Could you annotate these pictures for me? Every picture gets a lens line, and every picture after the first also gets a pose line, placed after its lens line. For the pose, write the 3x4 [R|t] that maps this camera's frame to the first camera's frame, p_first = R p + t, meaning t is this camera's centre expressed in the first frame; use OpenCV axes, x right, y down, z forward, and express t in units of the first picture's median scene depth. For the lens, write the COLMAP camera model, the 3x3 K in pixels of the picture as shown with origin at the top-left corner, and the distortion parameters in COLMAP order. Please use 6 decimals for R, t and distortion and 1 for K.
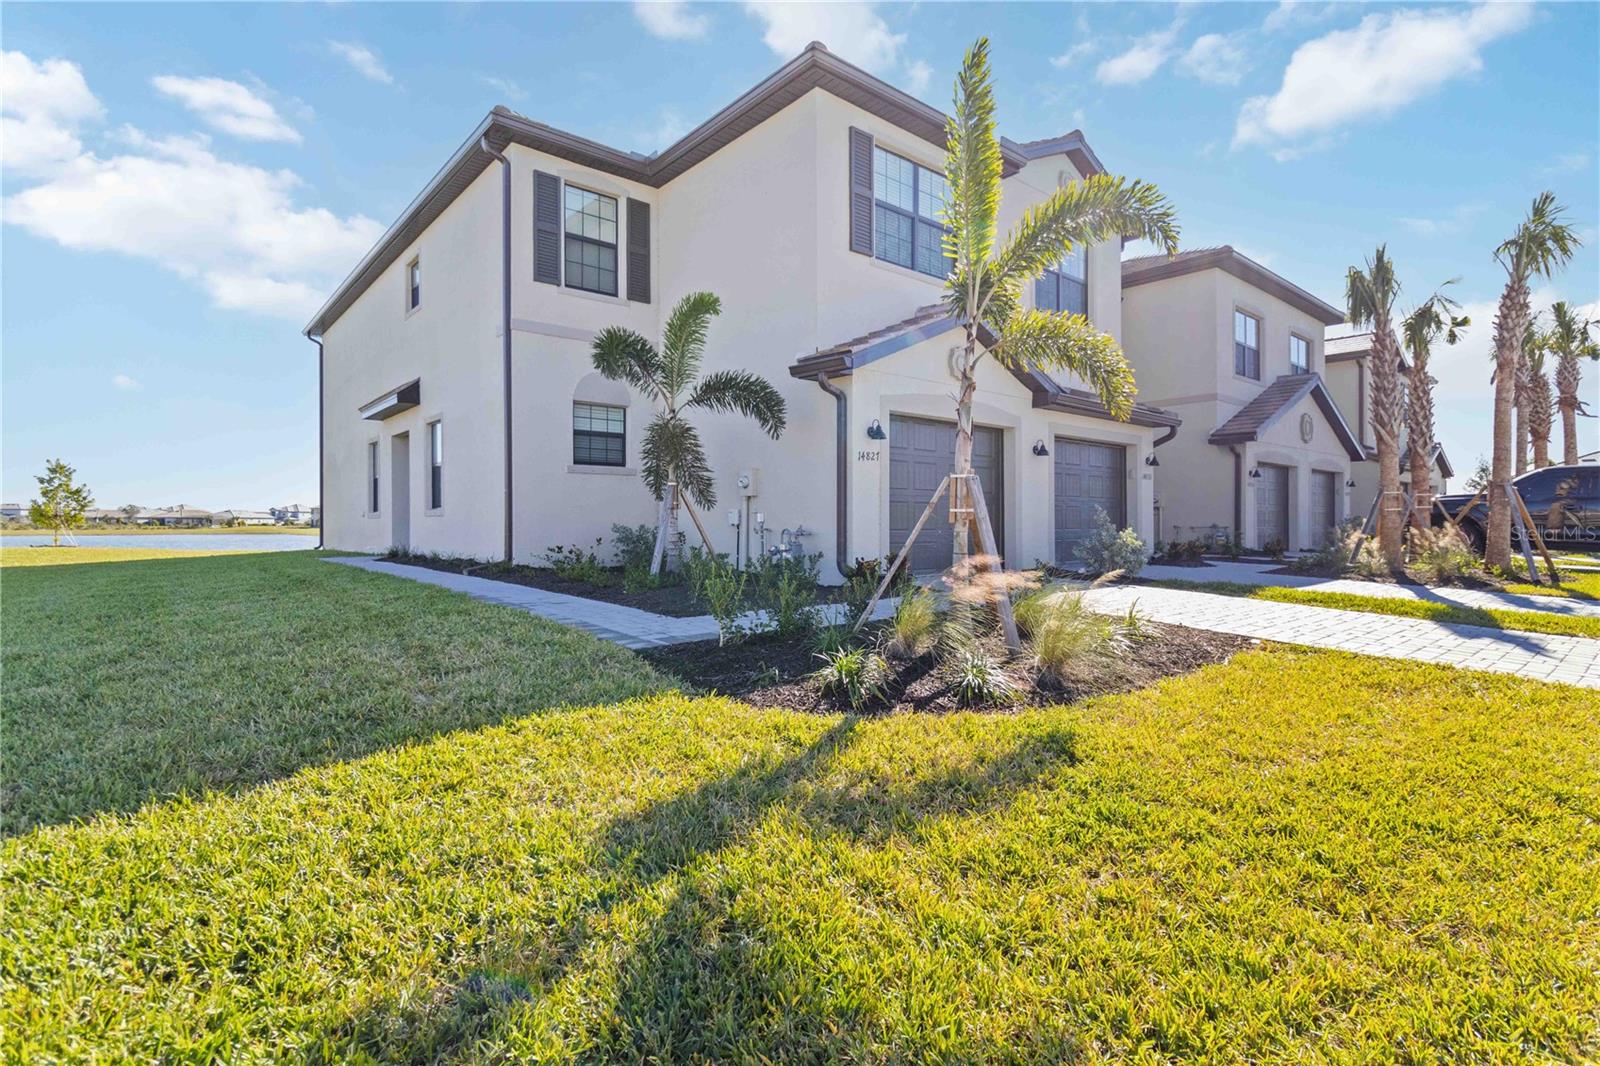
lens RADIAL K [[772.5, 0, 800.0], [0, 772.5, 533.0], [0, 0, 1]] dist [-0.000414, 0.000016]
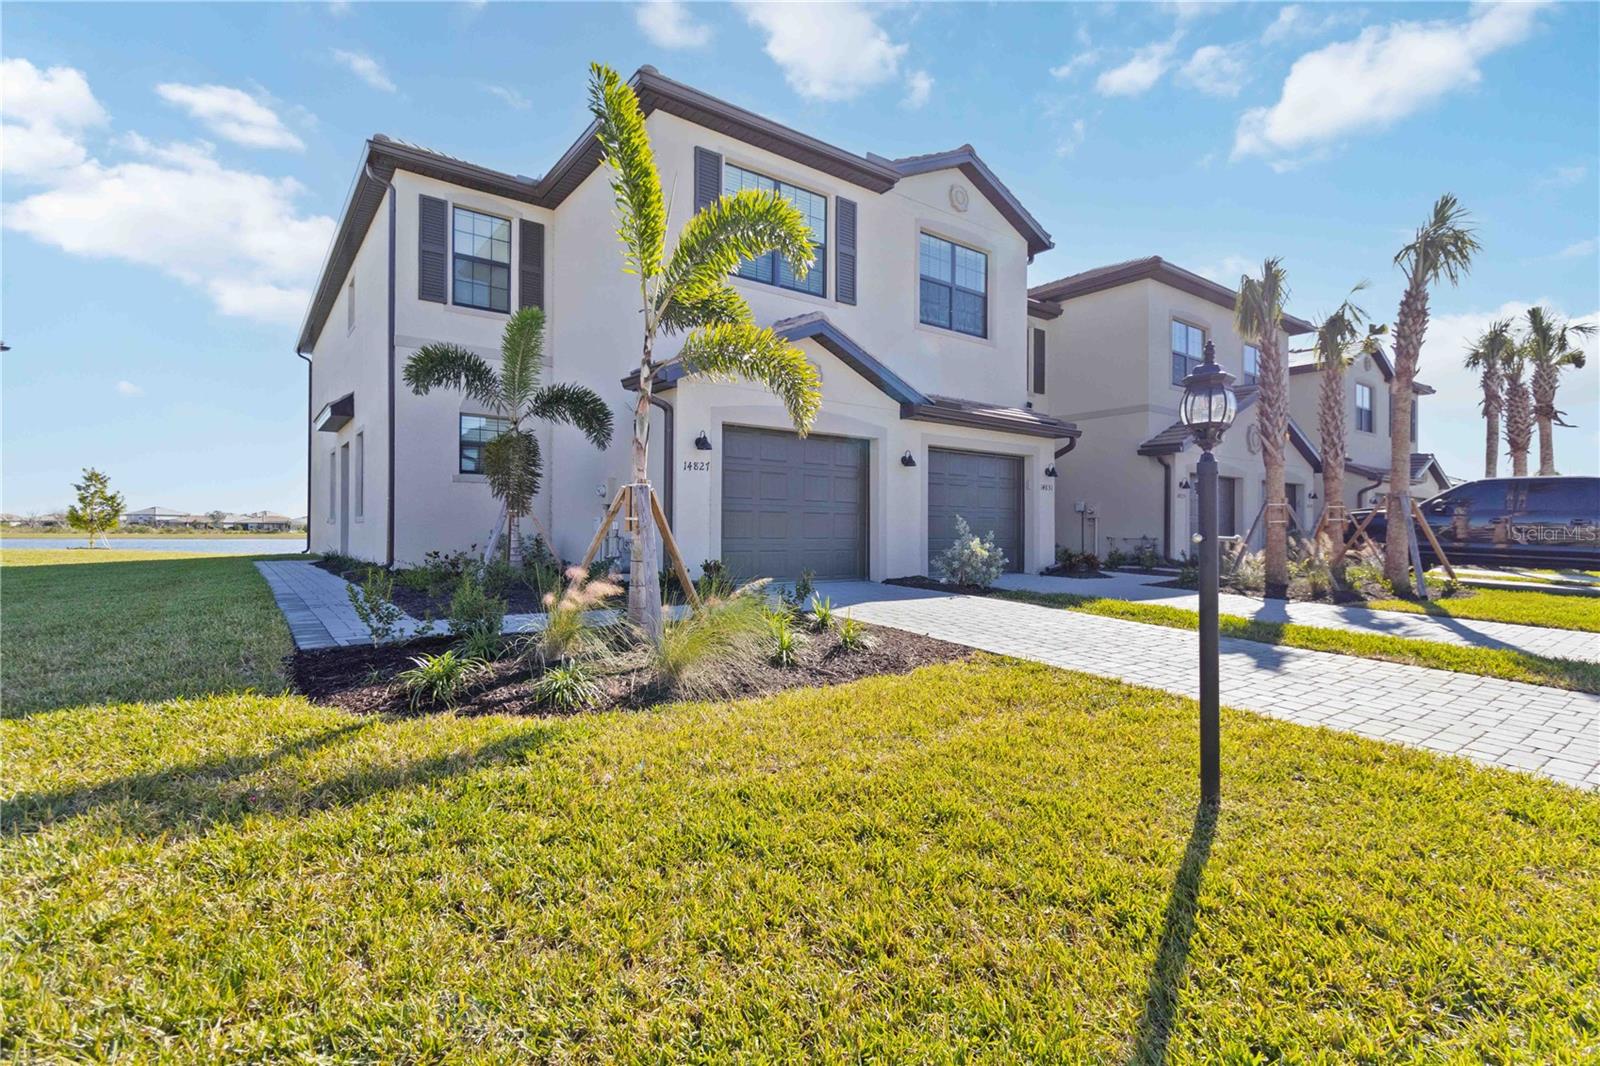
lens RADIAL K [[747.8, 0, 800.0], [0, 747.8, 533.0], [0, 0, 1]] dist [0.006385, 0.000560]
pose [[0.998117, 0.007194, -0.060920, 0.215580], [-0.007894, 0.999905, -0.011261, -0.000712], [0.060834, 0.011721, 0.998079, 0.014540]]
